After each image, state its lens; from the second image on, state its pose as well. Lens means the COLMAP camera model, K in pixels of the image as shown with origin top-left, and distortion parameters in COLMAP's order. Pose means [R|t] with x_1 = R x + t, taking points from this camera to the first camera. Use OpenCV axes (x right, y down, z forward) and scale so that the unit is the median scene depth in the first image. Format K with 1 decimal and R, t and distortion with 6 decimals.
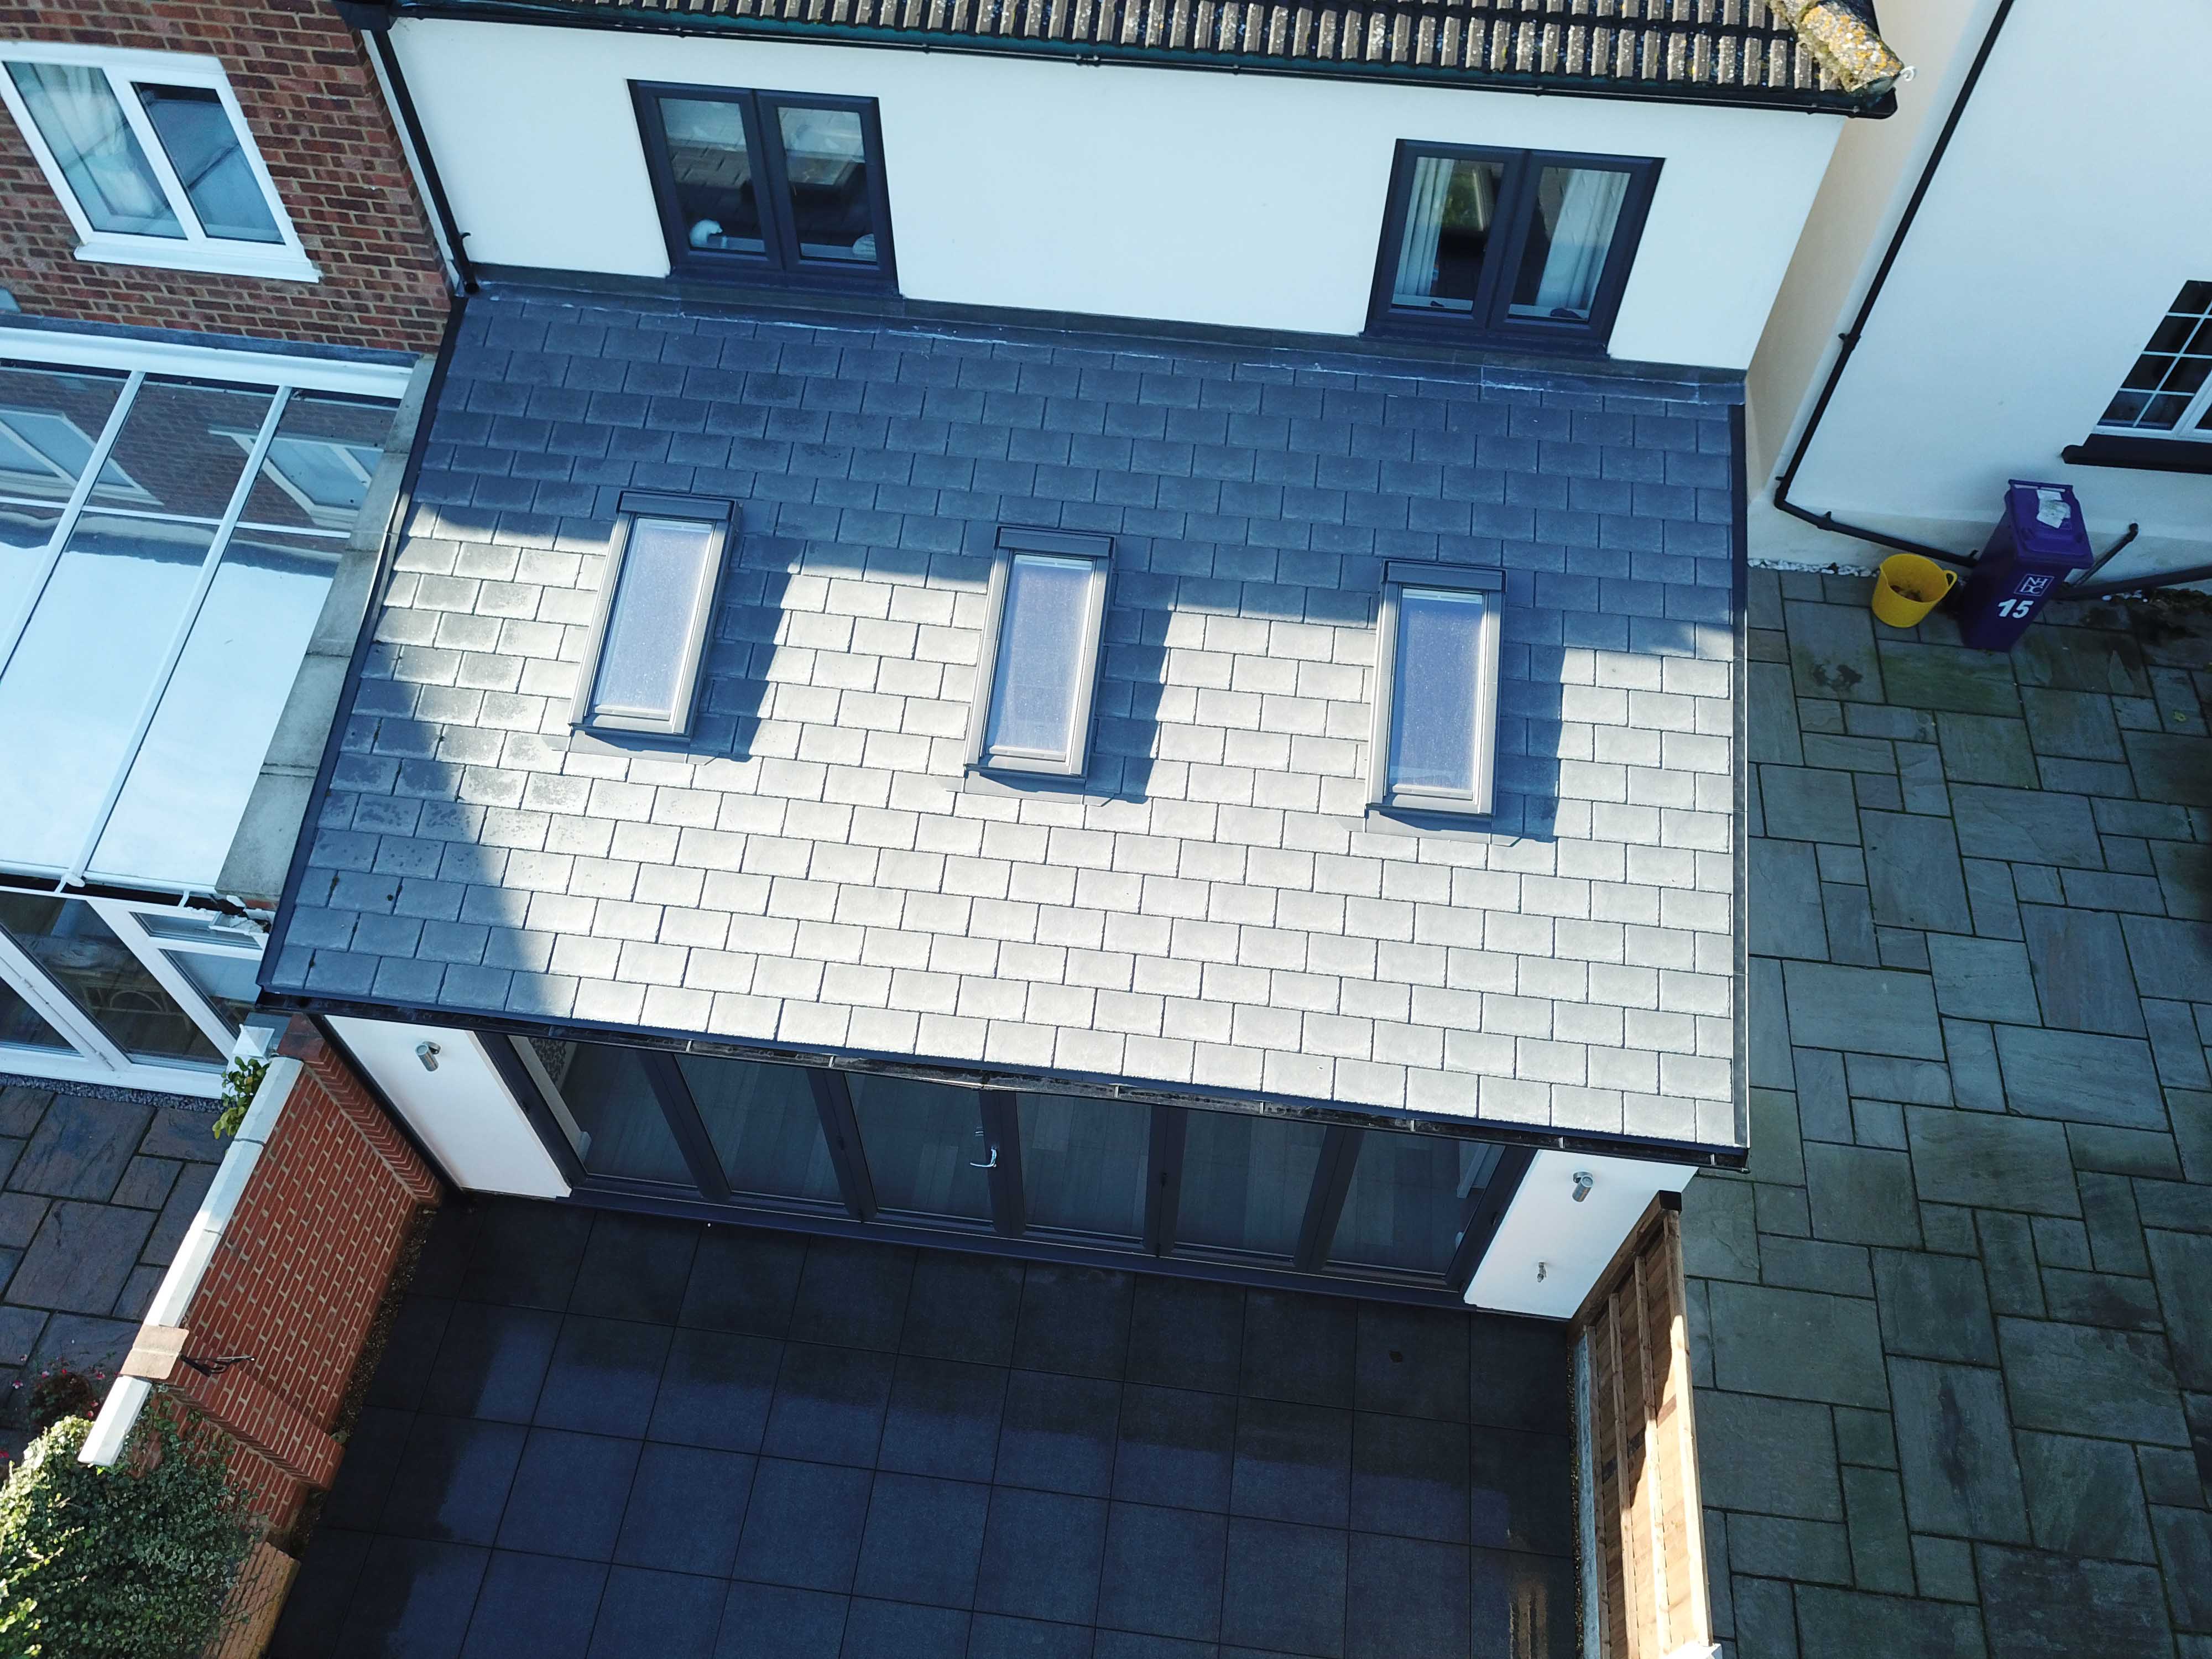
lens RADIAL K [[1687.1, 0, 1106.1], [0, 1687.1, 869.7], [0, 0, 1]] dist [0.003157, 0.007622]
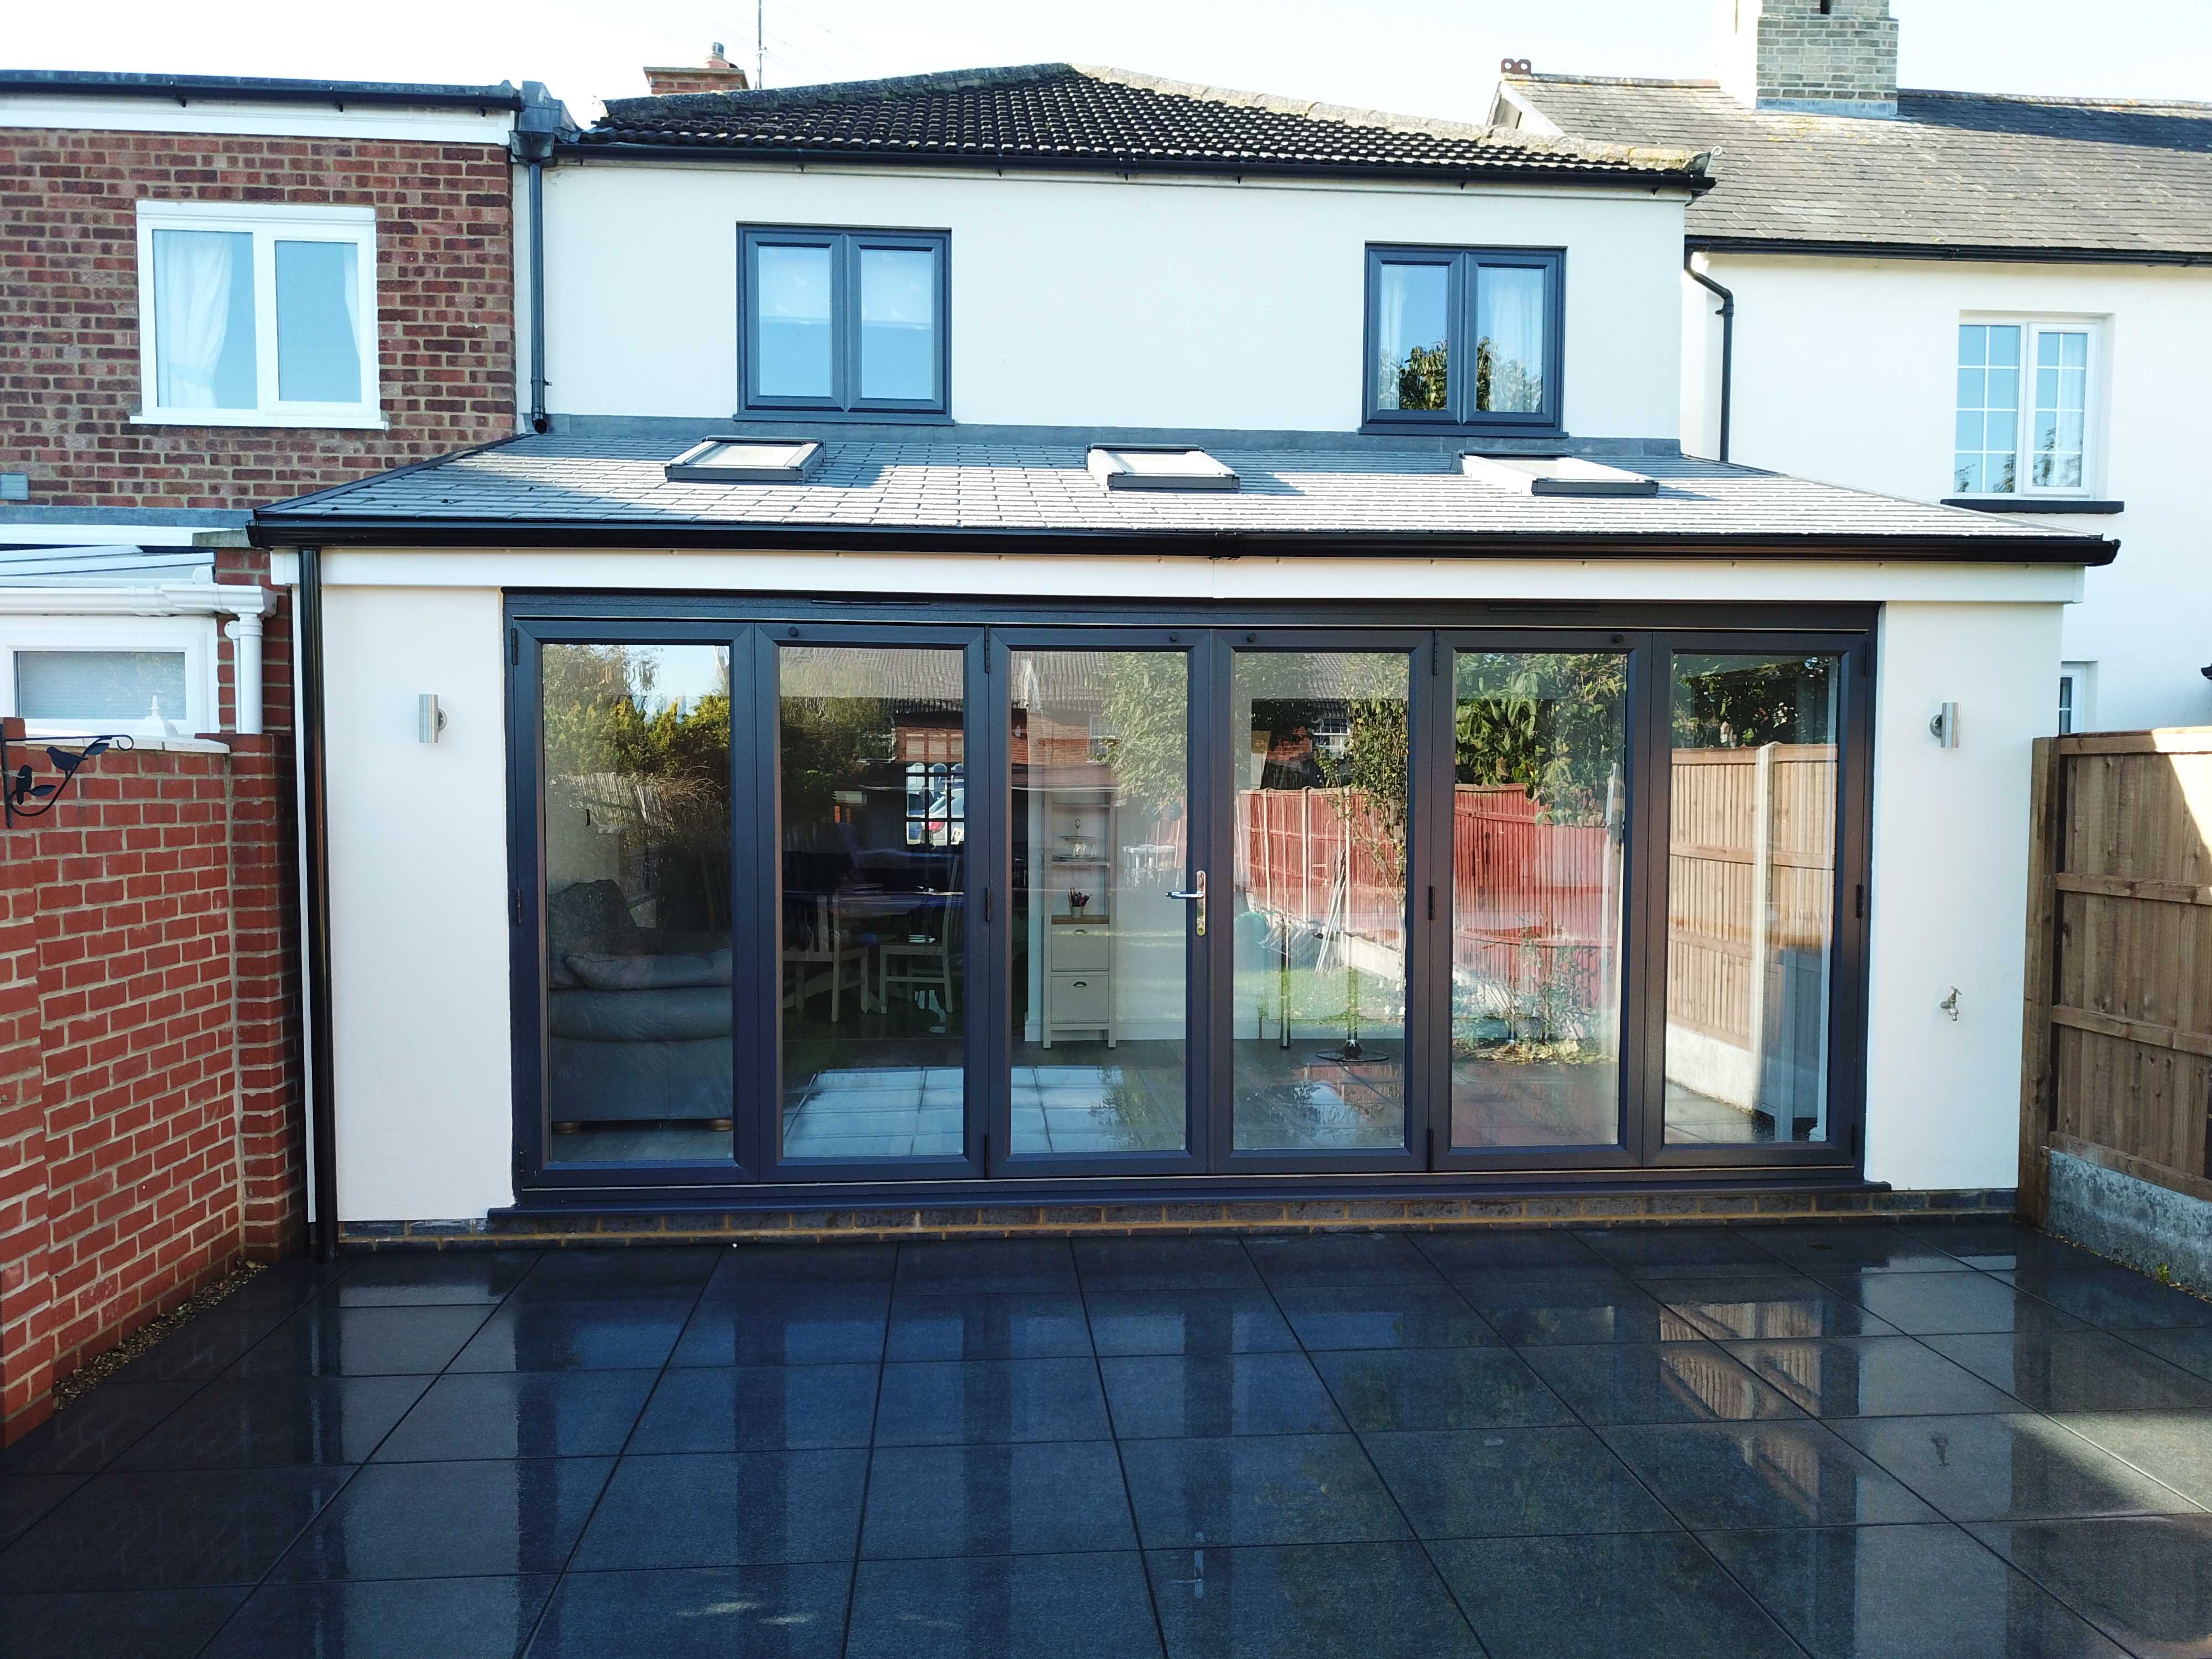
lens RADIAL K [[1687.1, 0, 1108.3], [0, 1687.1, 872.9], [0, 0, 1]] dist [0.003157, 0.007622]
pose [[0.978810, -0.018046, 0.203975, -0.257248], [0.172598, 0.608716, -0.774386, 0.729339], [-0.110188, 0.793183, 0.598932, 0.568988]]
